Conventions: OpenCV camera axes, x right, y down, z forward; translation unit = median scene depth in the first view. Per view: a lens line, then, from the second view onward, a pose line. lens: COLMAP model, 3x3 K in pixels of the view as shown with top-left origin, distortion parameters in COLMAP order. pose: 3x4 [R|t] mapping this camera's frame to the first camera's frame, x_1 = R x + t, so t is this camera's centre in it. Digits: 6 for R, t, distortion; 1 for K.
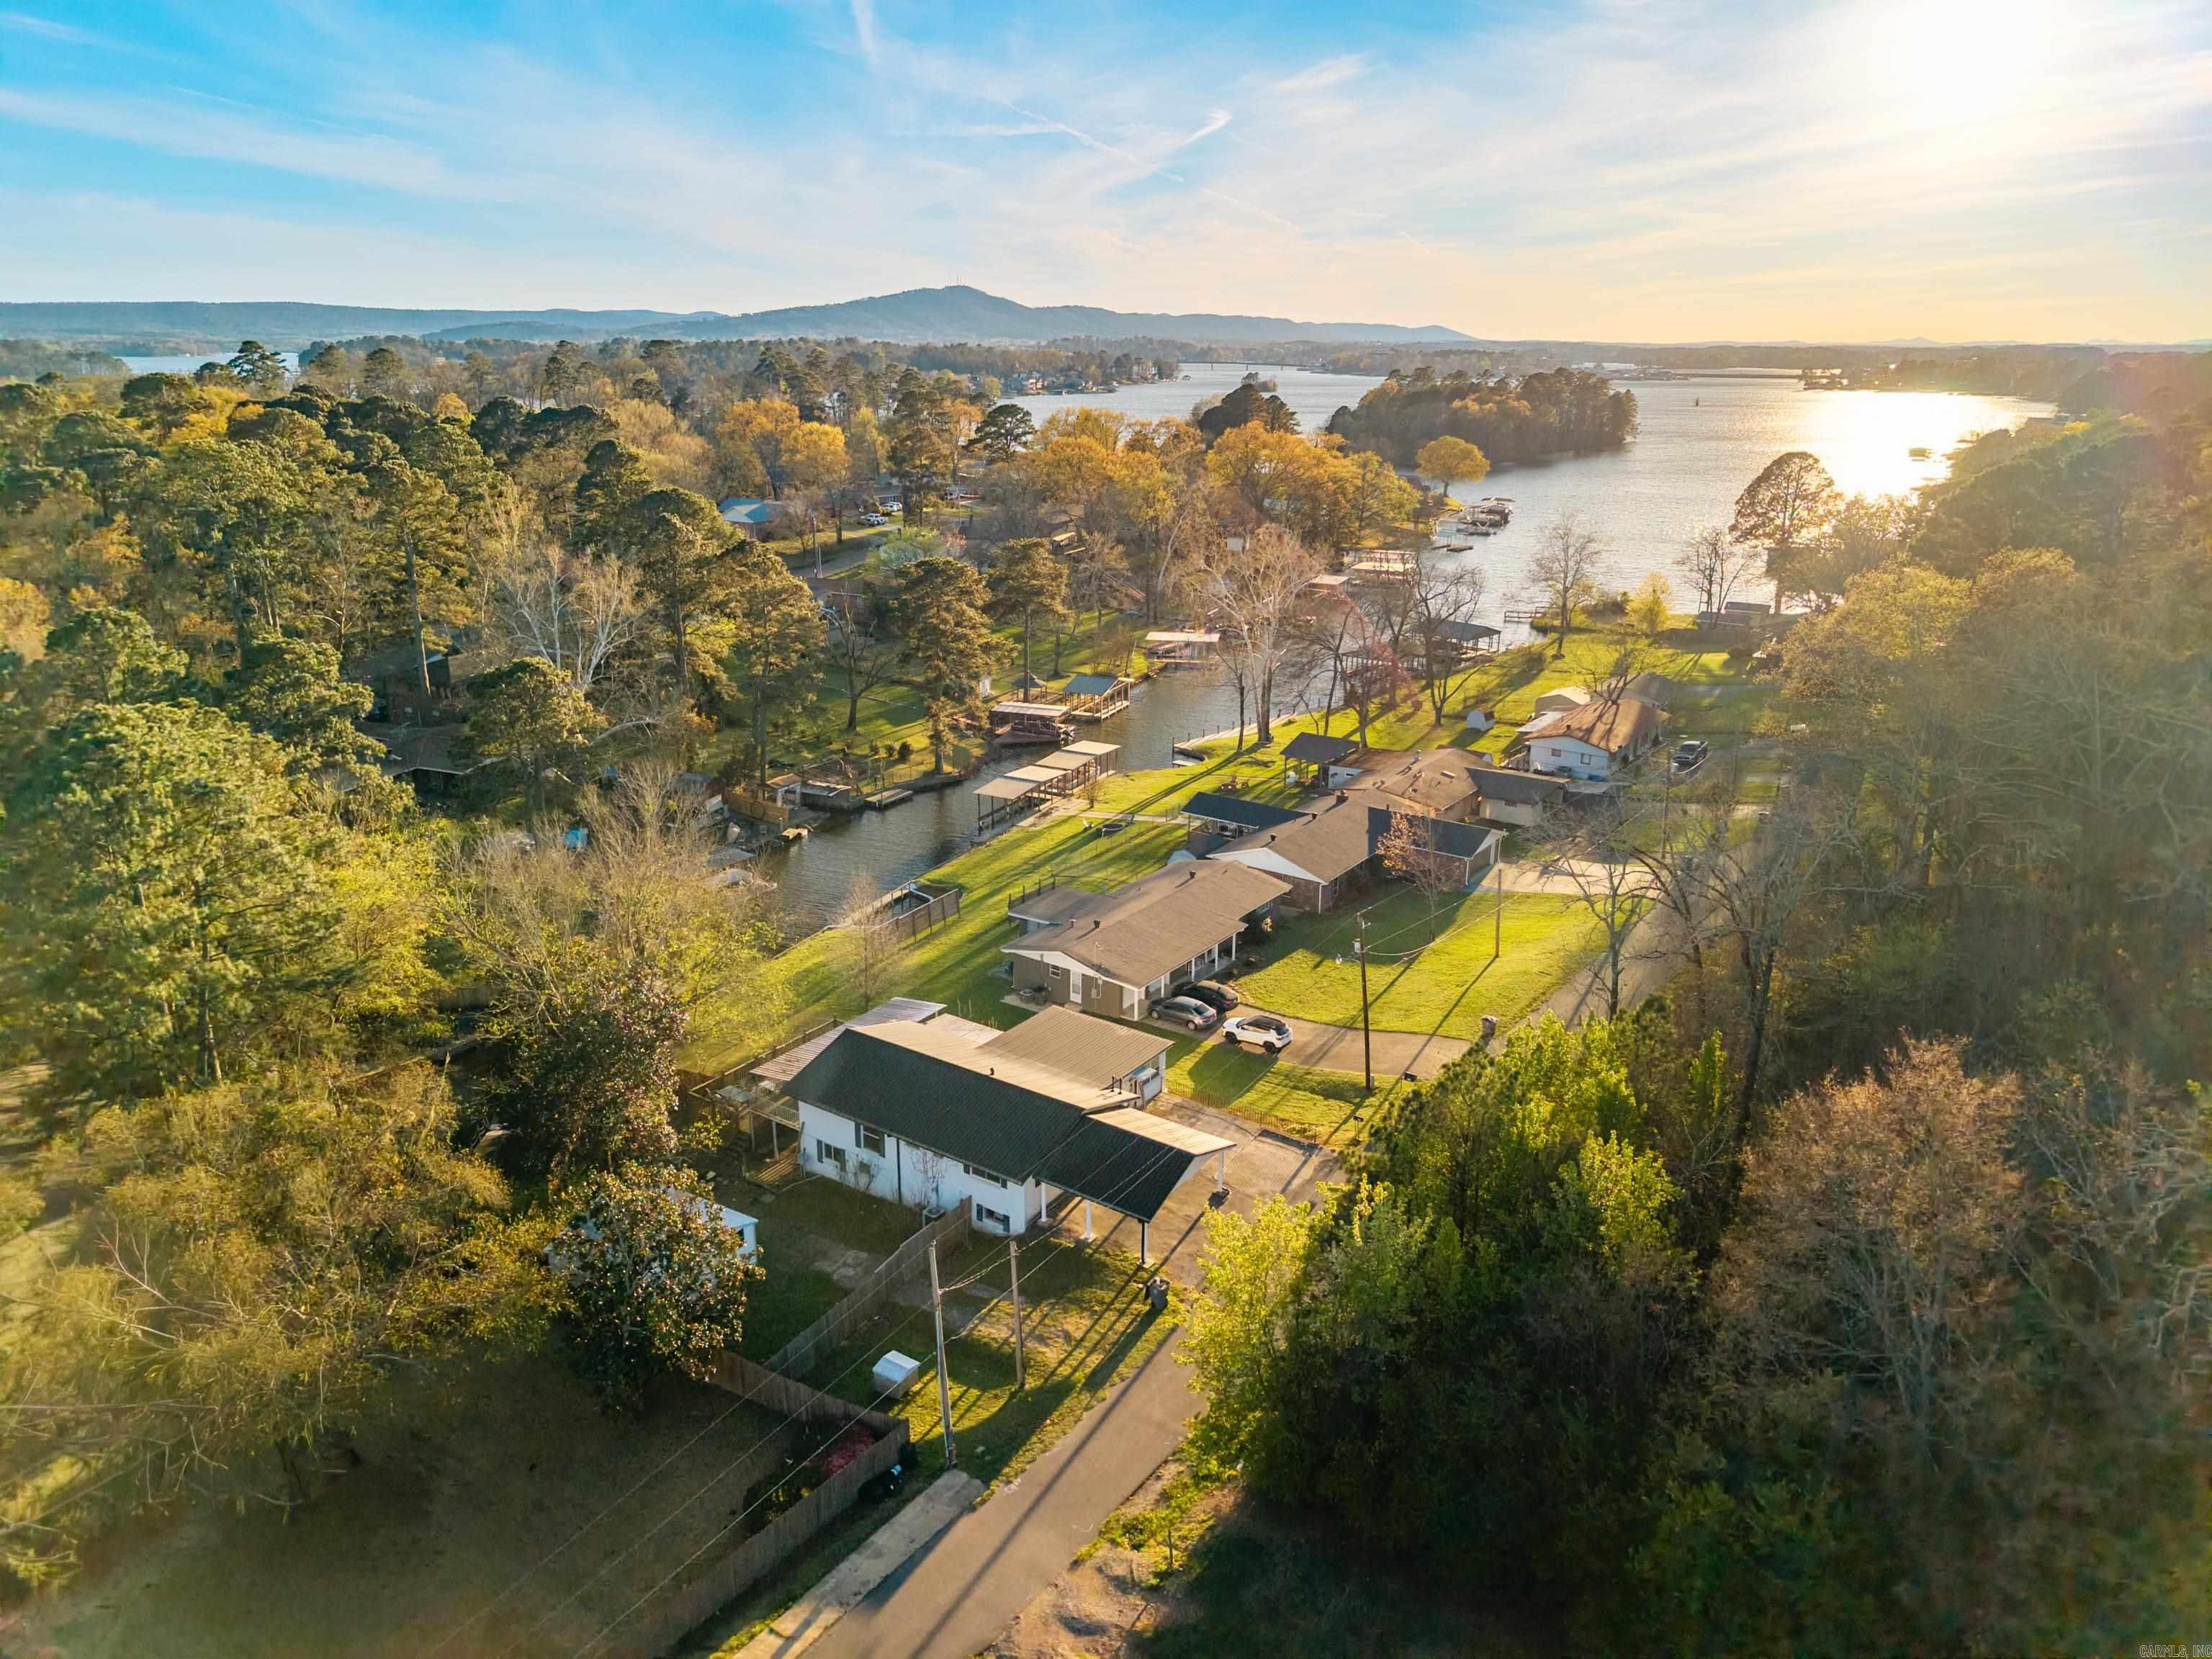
lens RADIAL K [[1481.5, 0, 1106.0], [0, 1481.5, 829.5], [0, 0, 1]] dist [0.004515, -0.000121]
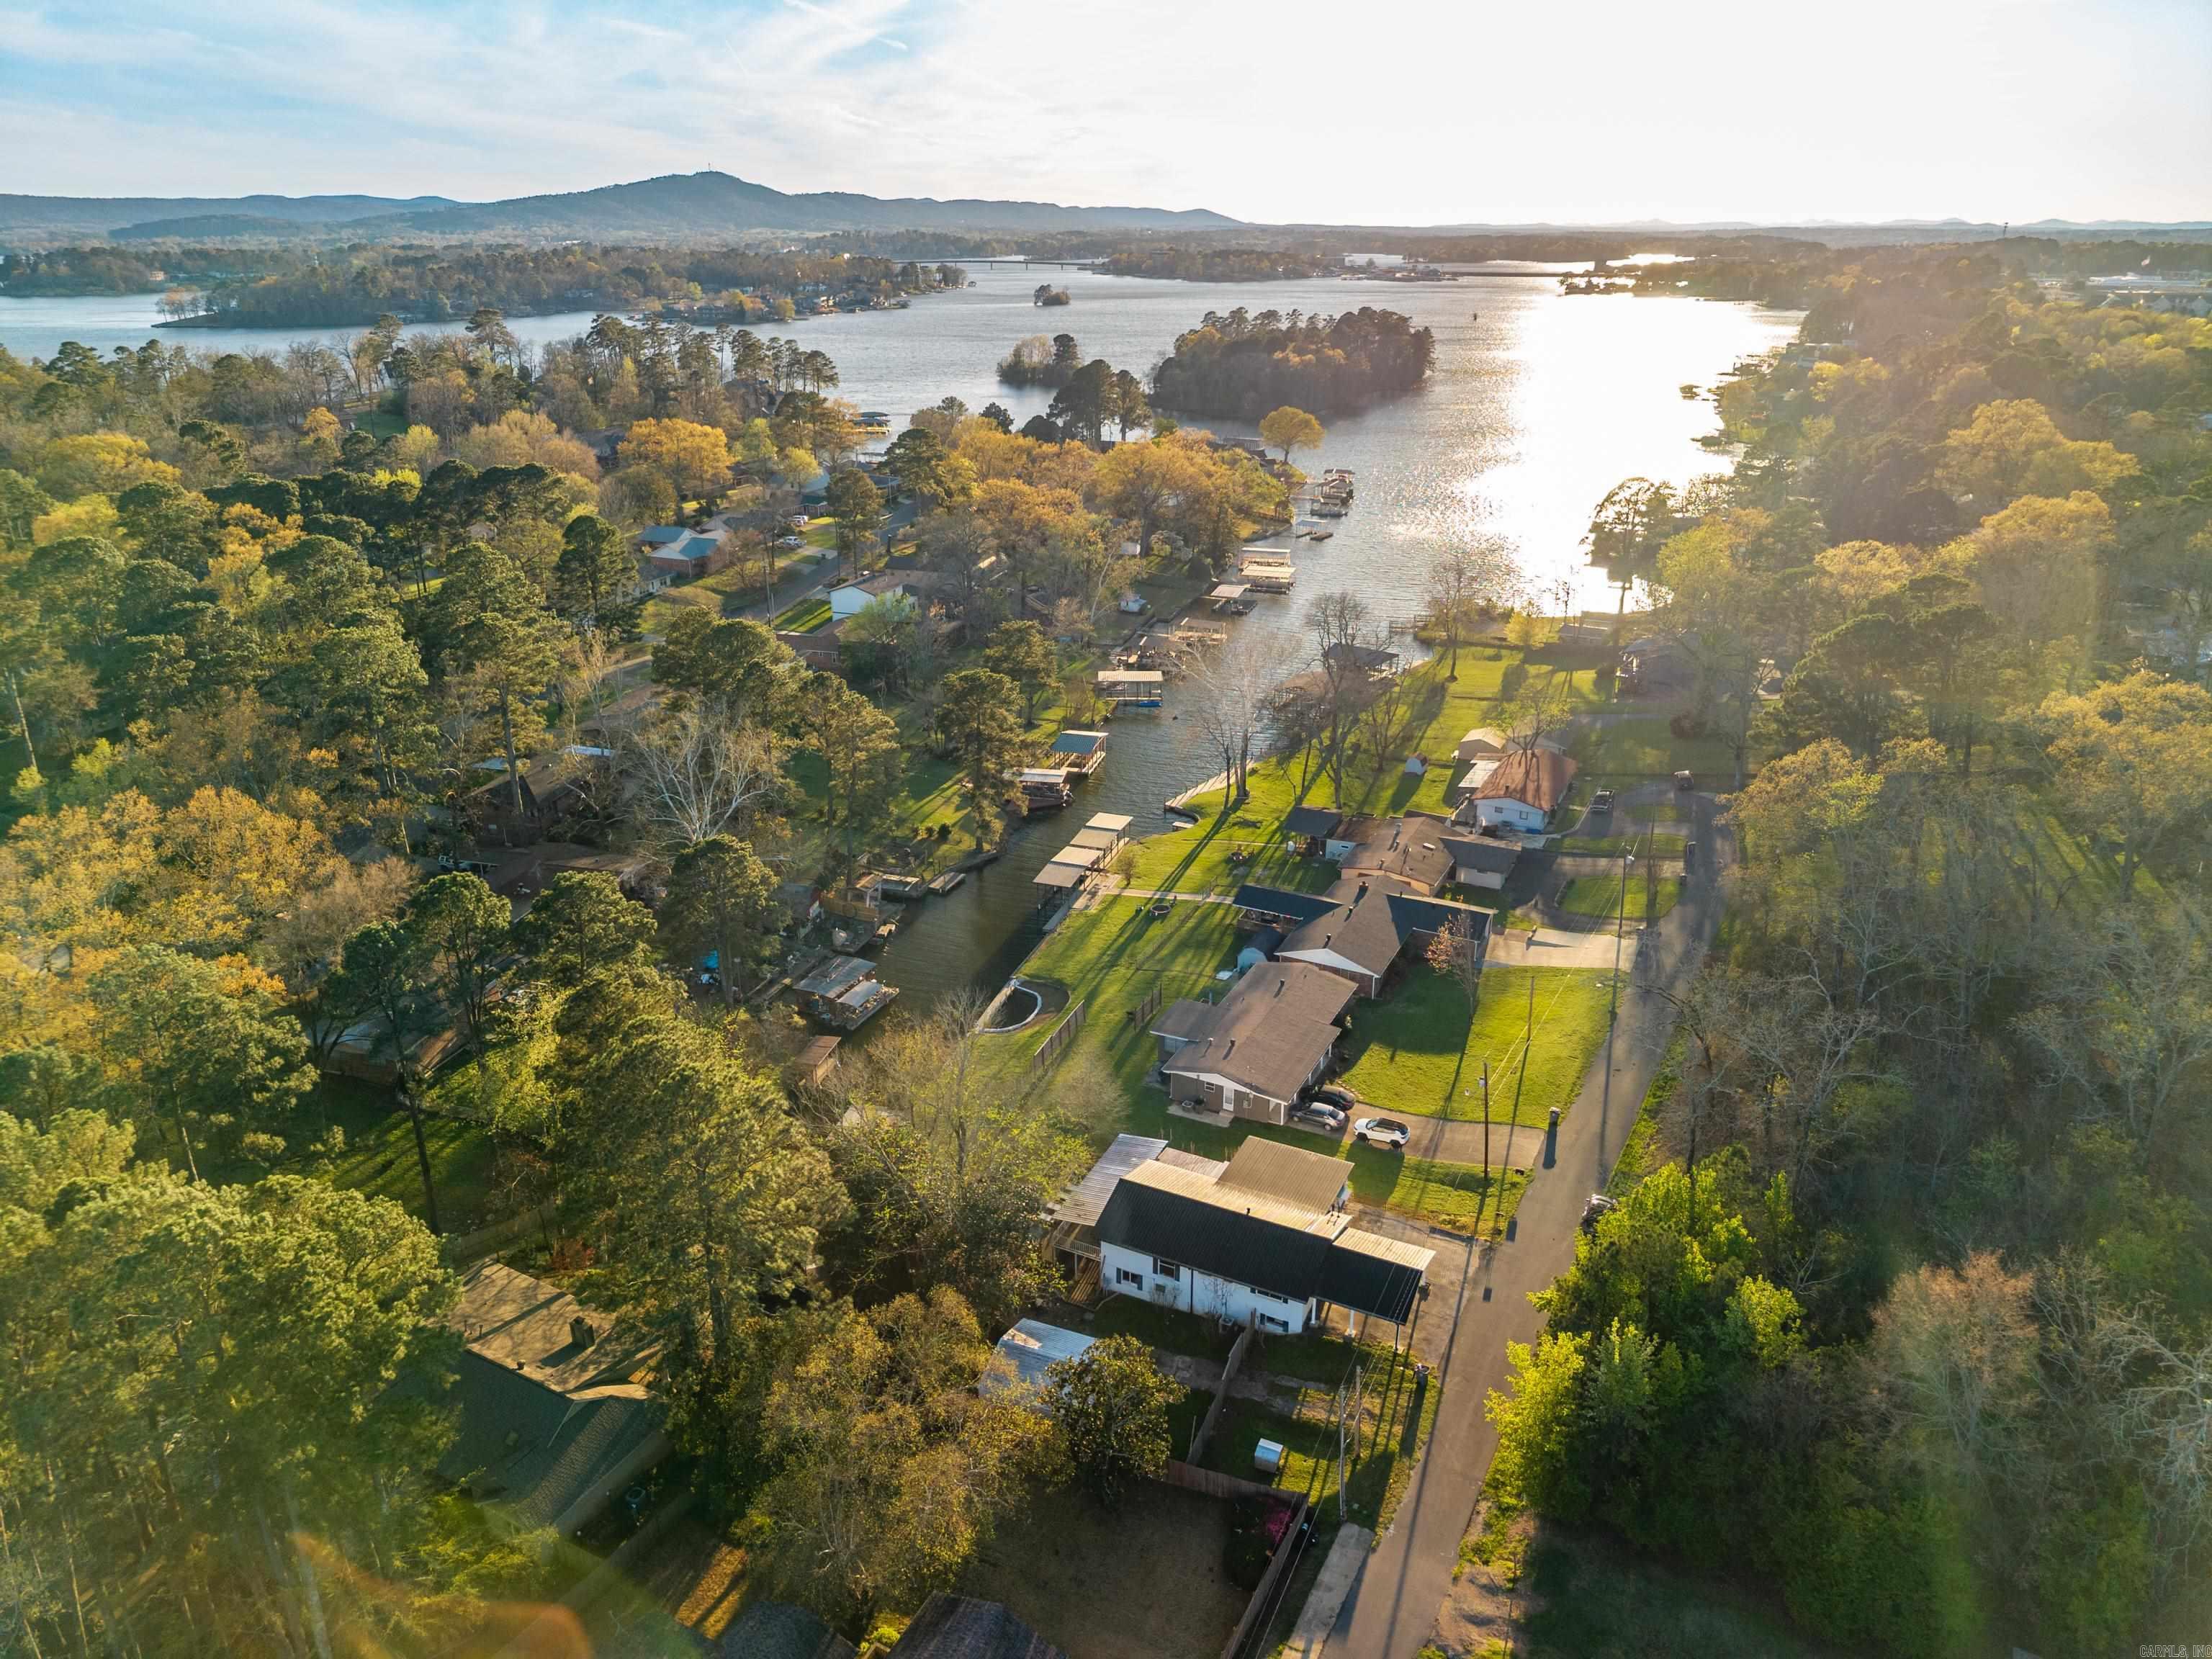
lens RADIAL K [[1481.5, 0, 1106.0], [0, 1481.5, 829.5], [0, 0, 1]] dist [0.004515, -0.000121]
pose [[0.988571, -0.060454, 0.138101, -0.329475], [0.050420, 0.995906, 0.075032, -0.260093], [-0.142071, -0.067211, 0.987572, -0.271453]]
